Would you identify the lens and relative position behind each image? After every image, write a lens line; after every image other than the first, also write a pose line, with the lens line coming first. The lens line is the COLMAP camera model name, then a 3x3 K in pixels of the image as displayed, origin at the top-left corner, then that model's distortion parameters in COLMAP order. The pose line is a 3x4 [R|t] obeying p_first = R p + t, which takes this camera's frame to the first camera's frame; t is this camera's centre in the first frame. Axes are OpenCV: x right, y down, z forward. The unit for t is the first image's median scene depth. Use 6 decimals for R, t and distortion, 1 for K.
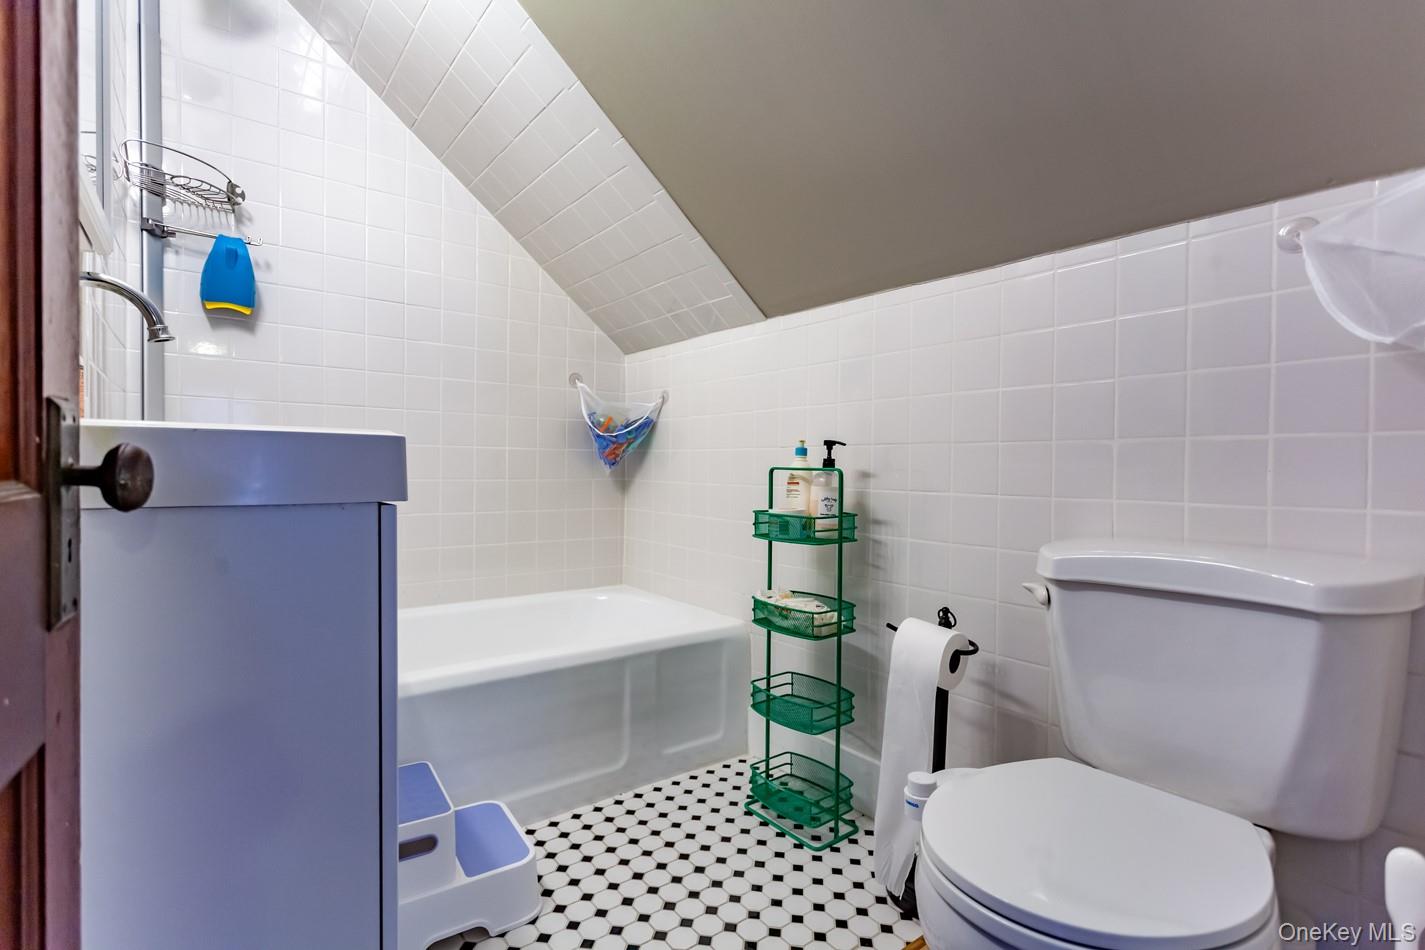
lens RADIAL K [[671.5, 0, 714.2], [0, 671.5, 462.0], [0, 0, 1]] dist [0.002392, 0.000805]
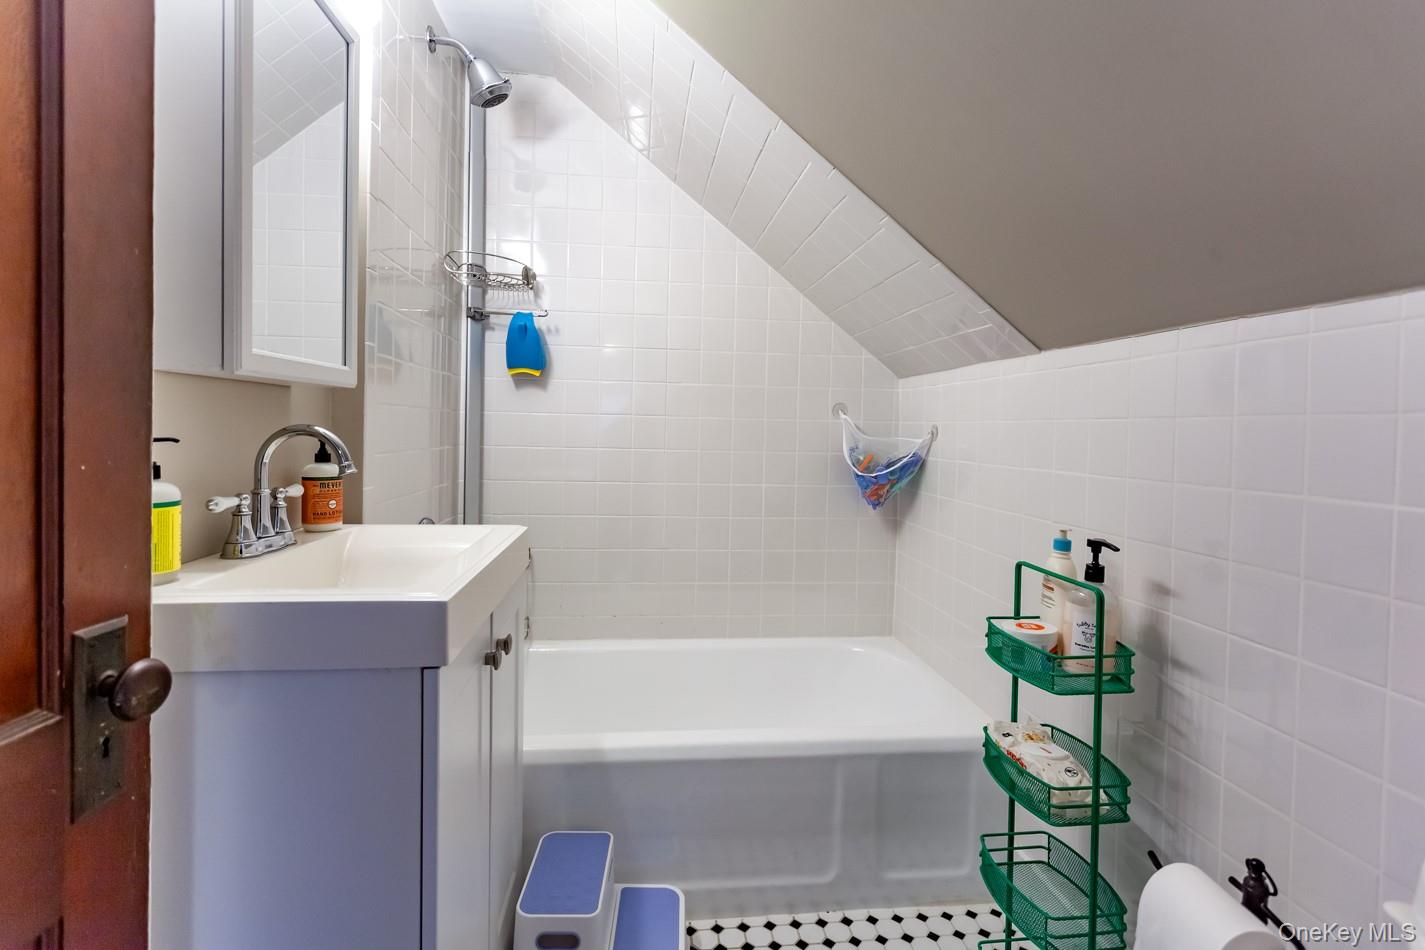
lens RADIAL K [[676.8, 0, 711.0], [0, 676.8, 428.7], [0, 0, 1]] dist [-0.000602, 0.000719]
pose [[0.852249, 0.011369, -0.523012, 0.180994], [-0.010835, 0.999933, 0.004081, -0.136732], [0.523023, 0.002188, 0.852316, 0.154473]]
